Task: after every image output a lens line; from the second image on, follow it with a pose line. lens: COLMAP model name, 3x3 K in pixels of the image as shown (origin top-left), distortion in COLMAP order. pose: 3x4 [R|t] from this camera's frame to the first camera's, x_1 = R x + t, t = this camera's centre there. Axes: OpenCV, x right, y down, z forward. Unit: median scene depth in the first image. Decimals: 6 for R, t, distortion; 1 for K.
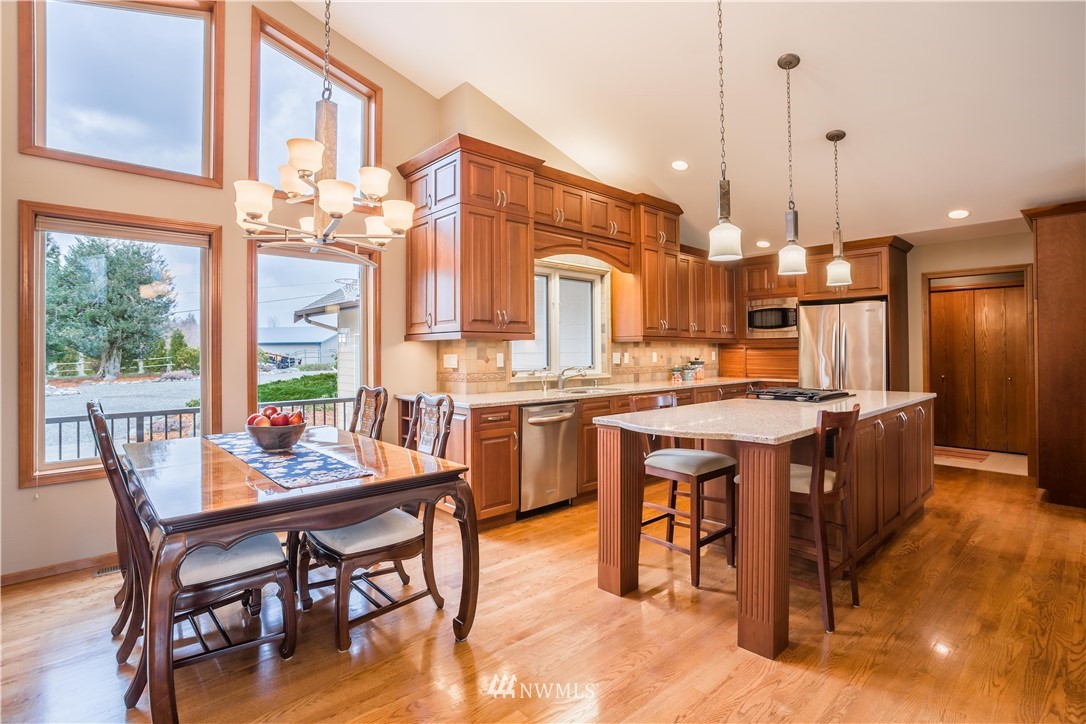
lens RADIAL K [[526.2, 0, 536.2], [0, 526.2, 345.1], [0, 0, 1]] dist [-0.037662, 0.013656]
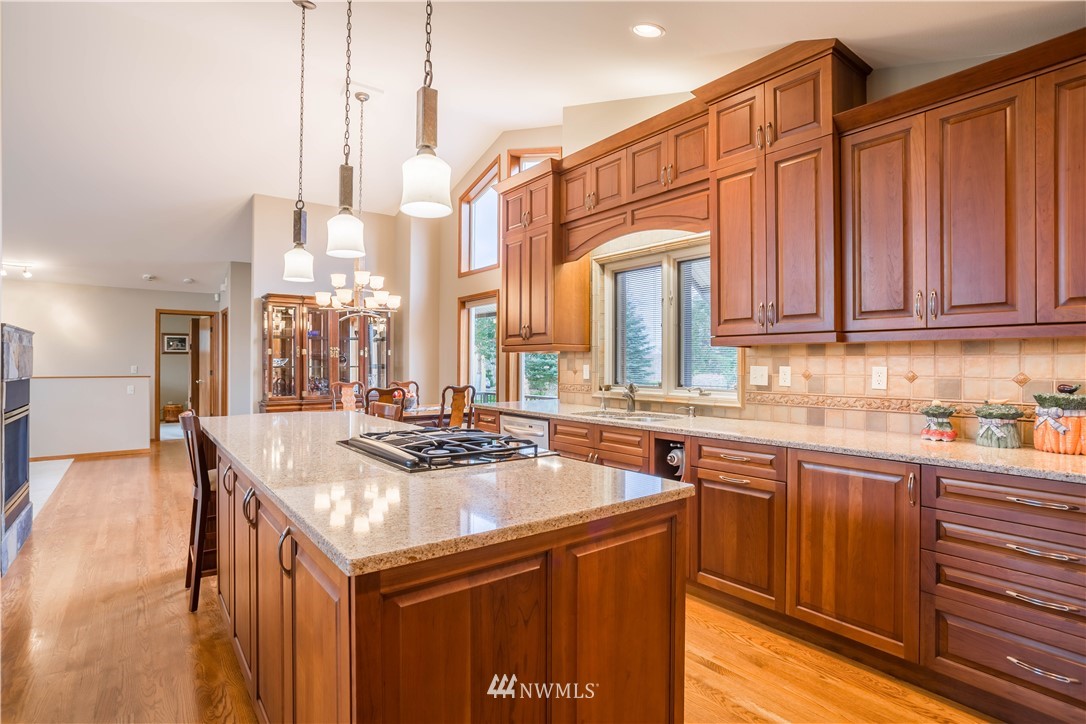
lens RADIAL K [[526.2, 0, 551.4], [0, 526.2, 360.8], [0, 0, 1]] dist [-0.037662, 0.013656]
pose [[-0.057510, -0.001313, -0.998344, 0.965266], [0.012075, 0.999925, -0.002011, 0.009884], [0.998272, -0.012171, -0.057490, 1.069225]]
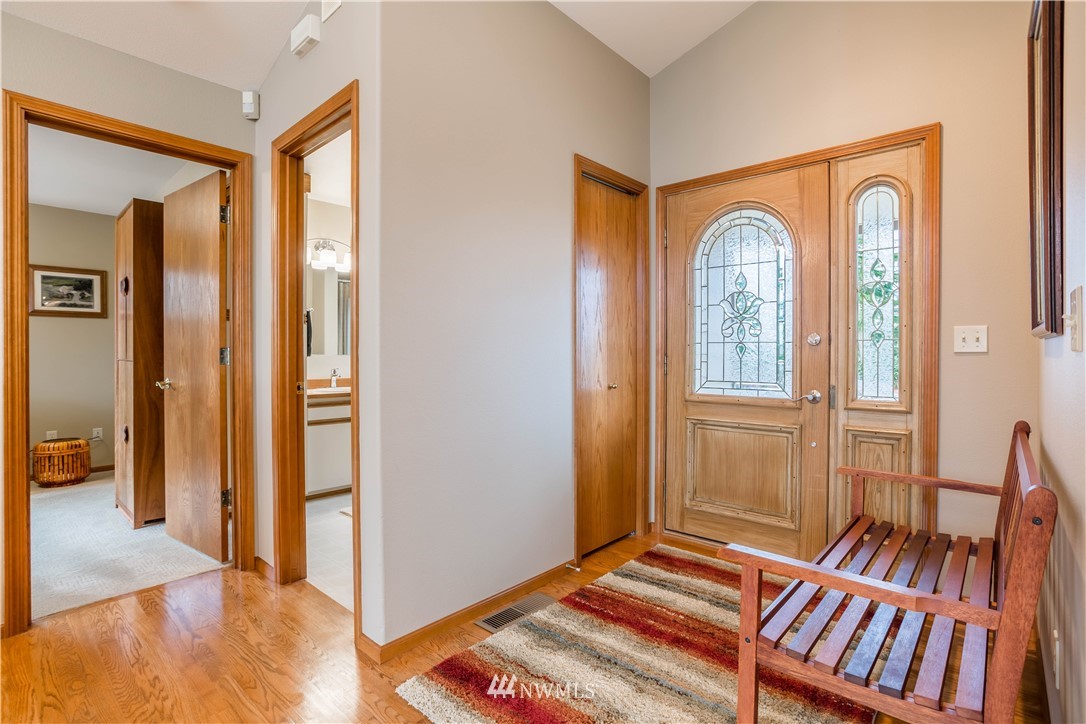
lens RADIAL K [[526.2, 0, 549.1], [0, 526.2, 361.9], [0, 0, 1]] dist [-0.037662, 0.013656]
pose [[0.106937, 0.005003, -0.994253, -0.385269], [0.011932, 0.999909, 0.006315, 0.048549], [0.994194, -0.012539, 0.106867, -0.108809]]
